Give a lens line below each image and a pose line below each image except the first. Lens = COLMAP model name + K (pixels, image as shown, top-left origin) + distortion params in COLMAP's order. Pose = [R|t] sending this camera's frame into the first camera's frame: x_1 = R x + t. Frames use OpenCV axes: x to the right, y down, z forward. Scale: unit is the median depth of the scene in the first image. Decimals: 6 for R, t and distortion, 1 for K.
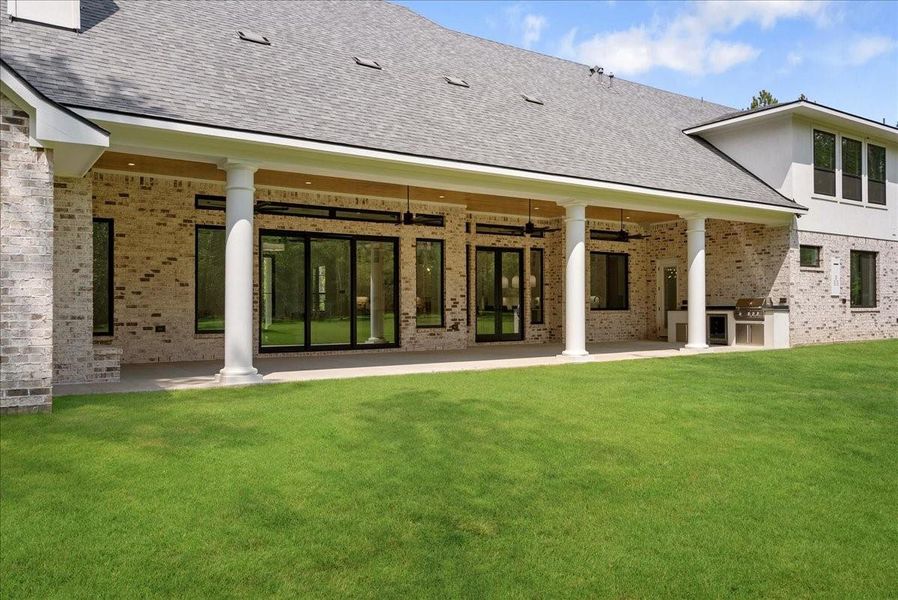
lens RADIAL K [[681.8, 0, 452.1], [0, 681.8, 300.6], [0, 0, 1]] dist [-0.004276, -0.000355]
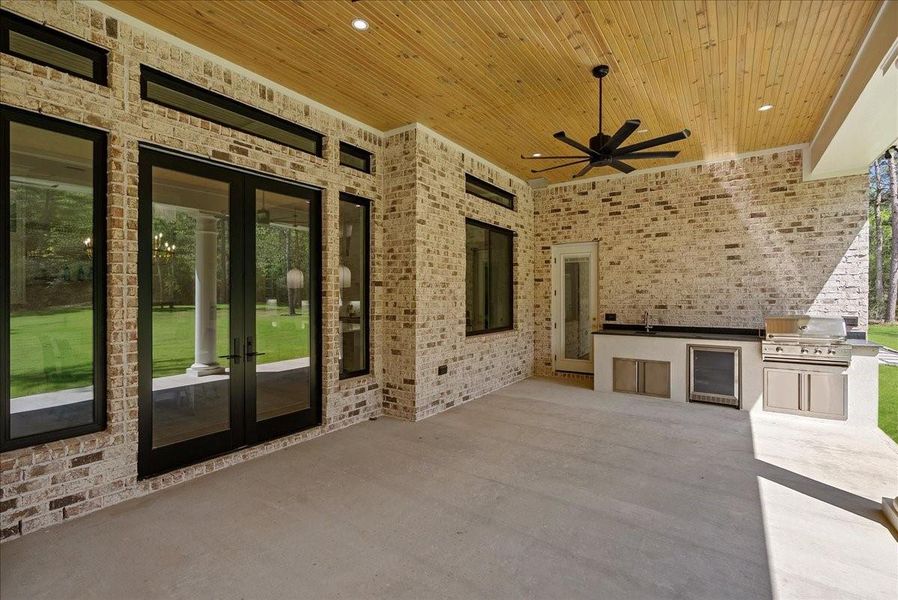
lens RADIAL K [[408.8, 0, 442.7], [0, 408.8, 293.8], [0, 0, 1]] dist [-0.000529, 0.002252]
pose [[0.938386, 0.004941, 0.345553, 0.091300], [-0.005896, 0.999981, 0.001714, -0.018722], [-0.345538, -0.003645, 0.938398, 0.773246]]
